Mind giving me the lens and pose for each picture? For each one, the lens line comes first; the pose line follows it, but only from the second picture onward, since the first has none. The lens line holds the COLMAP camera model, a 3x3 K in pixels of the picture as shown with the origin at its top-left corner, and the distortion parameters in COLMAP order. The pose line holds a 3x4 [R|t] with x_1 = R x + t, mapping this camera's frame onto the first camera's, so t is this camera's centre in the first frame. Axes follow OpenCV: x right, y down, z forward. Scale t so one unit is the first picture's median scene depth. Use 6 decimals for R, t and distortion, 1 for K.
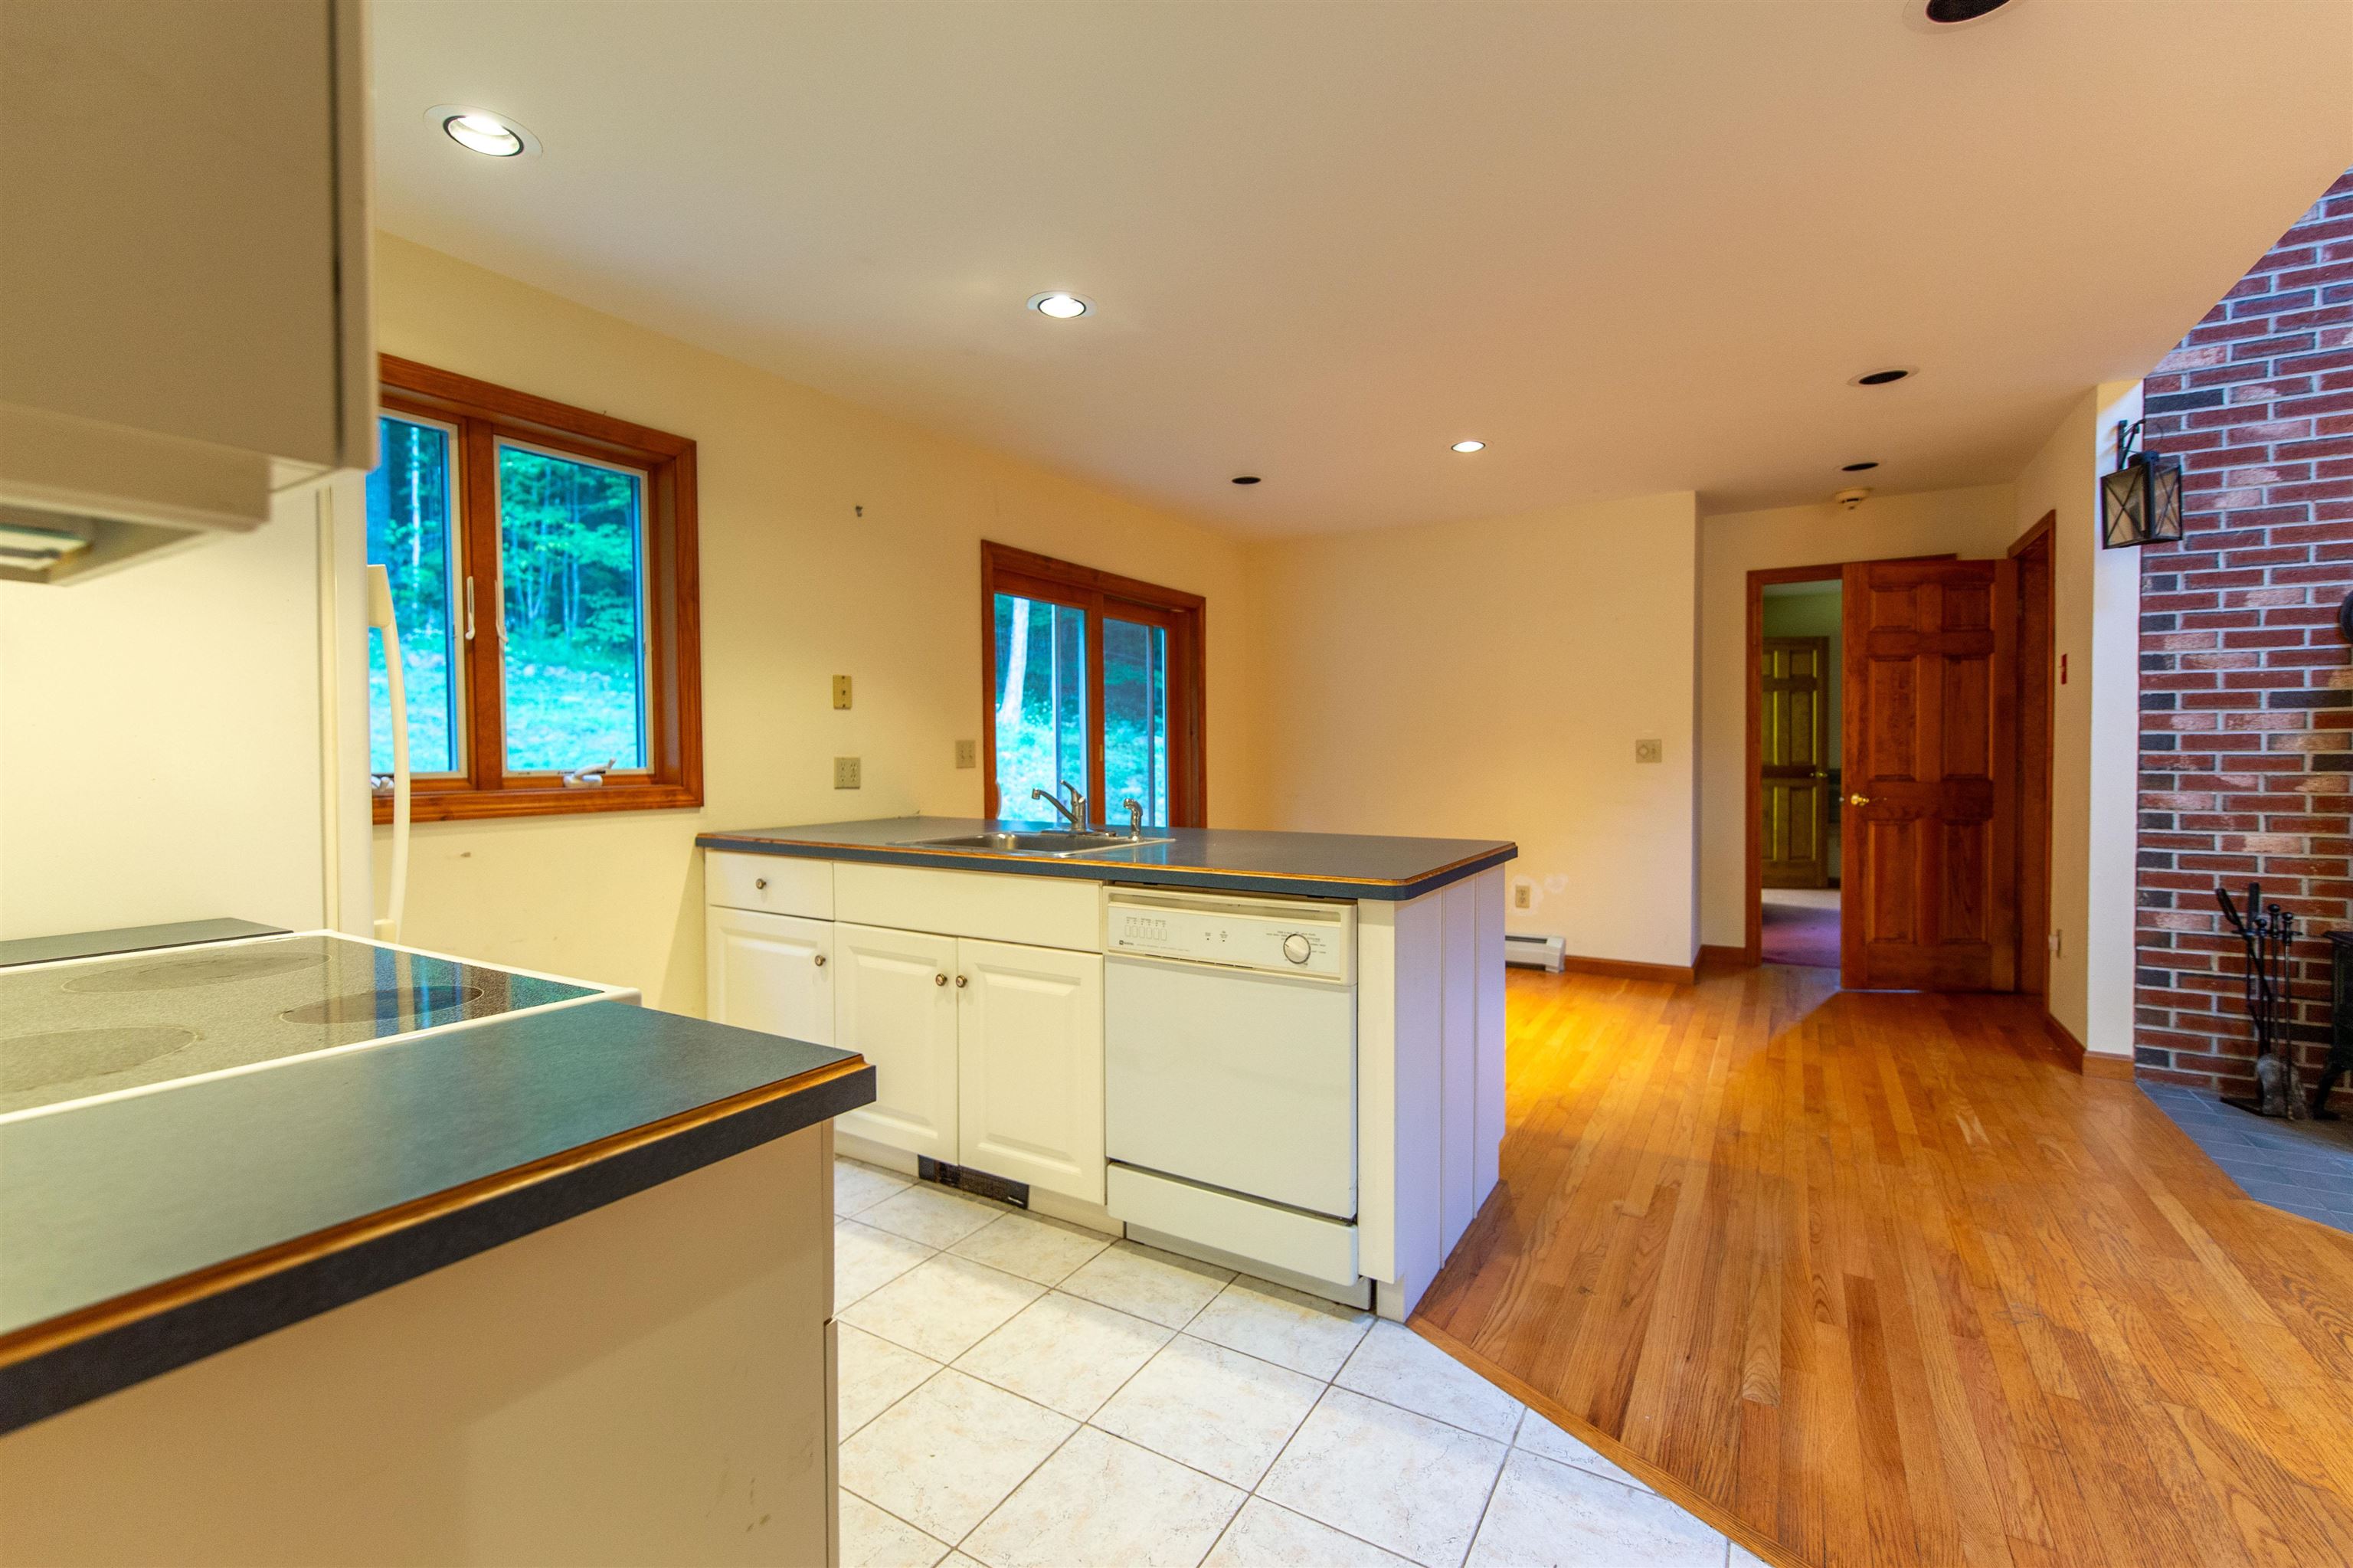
lens RADIAL K [[1014.8, 0, 1164.5], [0, 1014.8, 771.8], [0, 0, 1]] dist [0.017441, -0.000792]
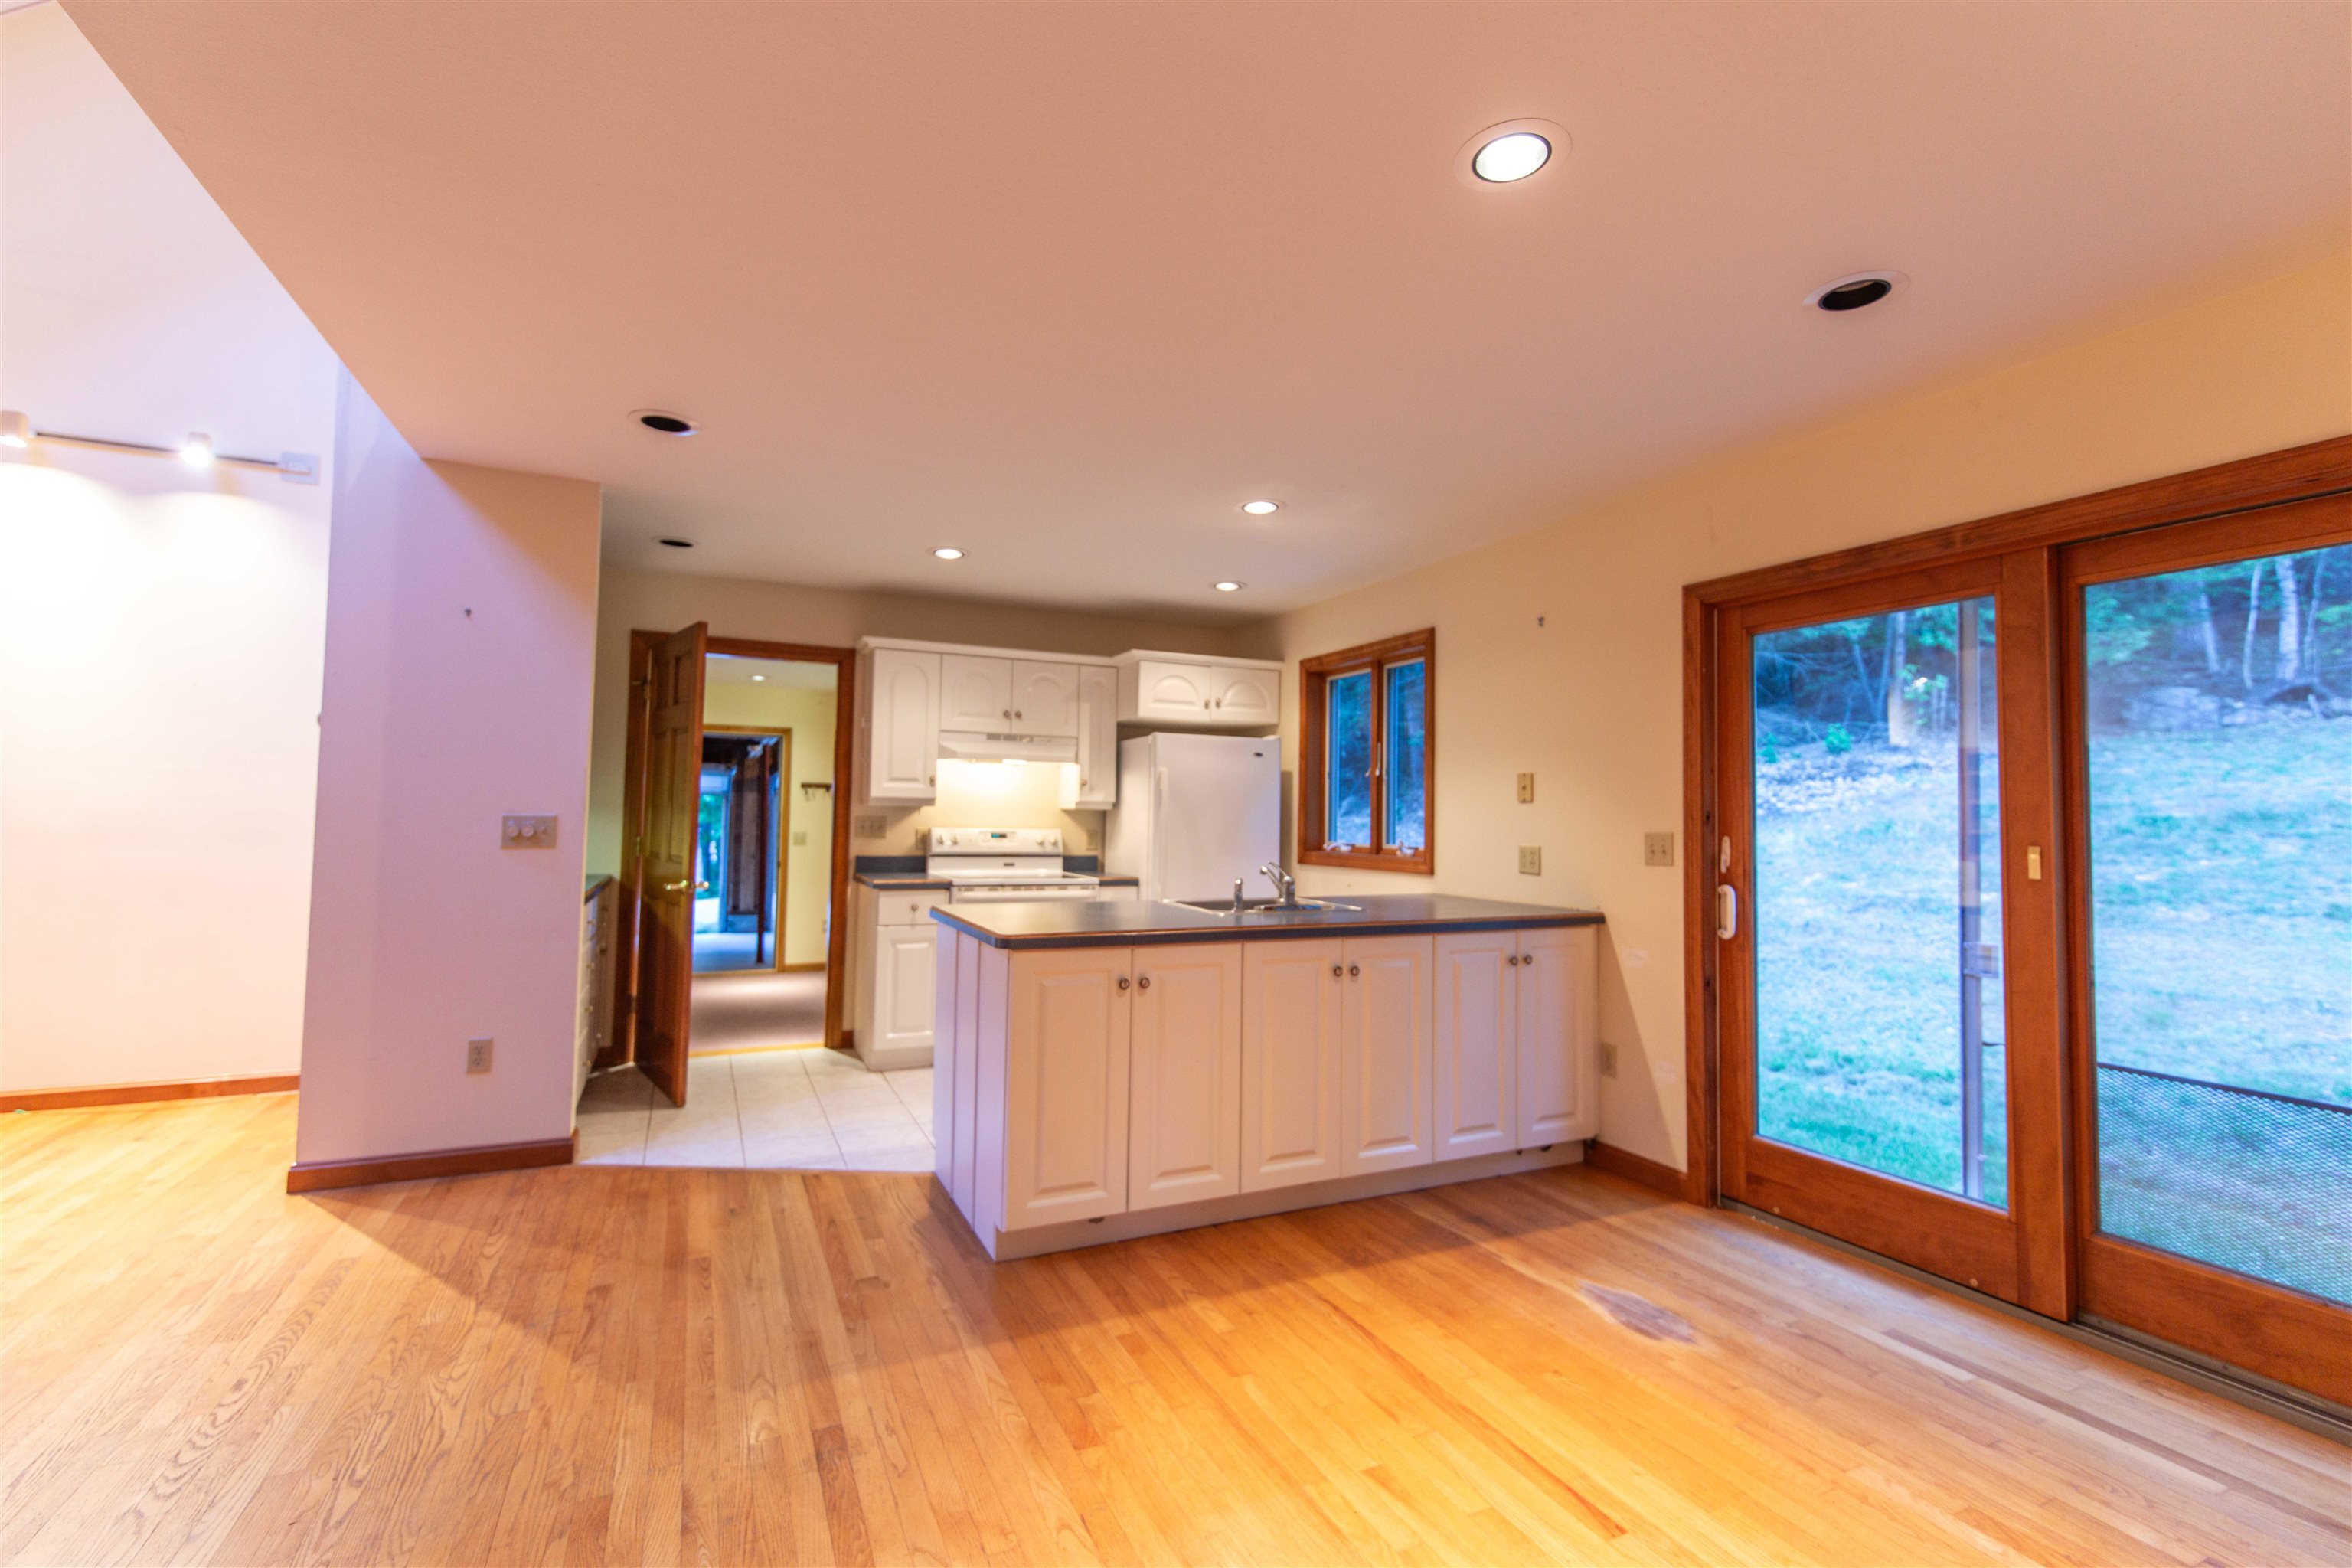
lens RADIAL K [[1014.3, 0, 1166.2], [0, 1014.3, 776.6], [0, 0, 1]] dist [0.017441, -0.000792]
pose [[-0.554955, -0.042165, -0.830811, 1.133577], [-0.035107, 0.999012, -0.027251, -0.062326], [0.831139, 0.014044, -0.555887, 1.757317]]
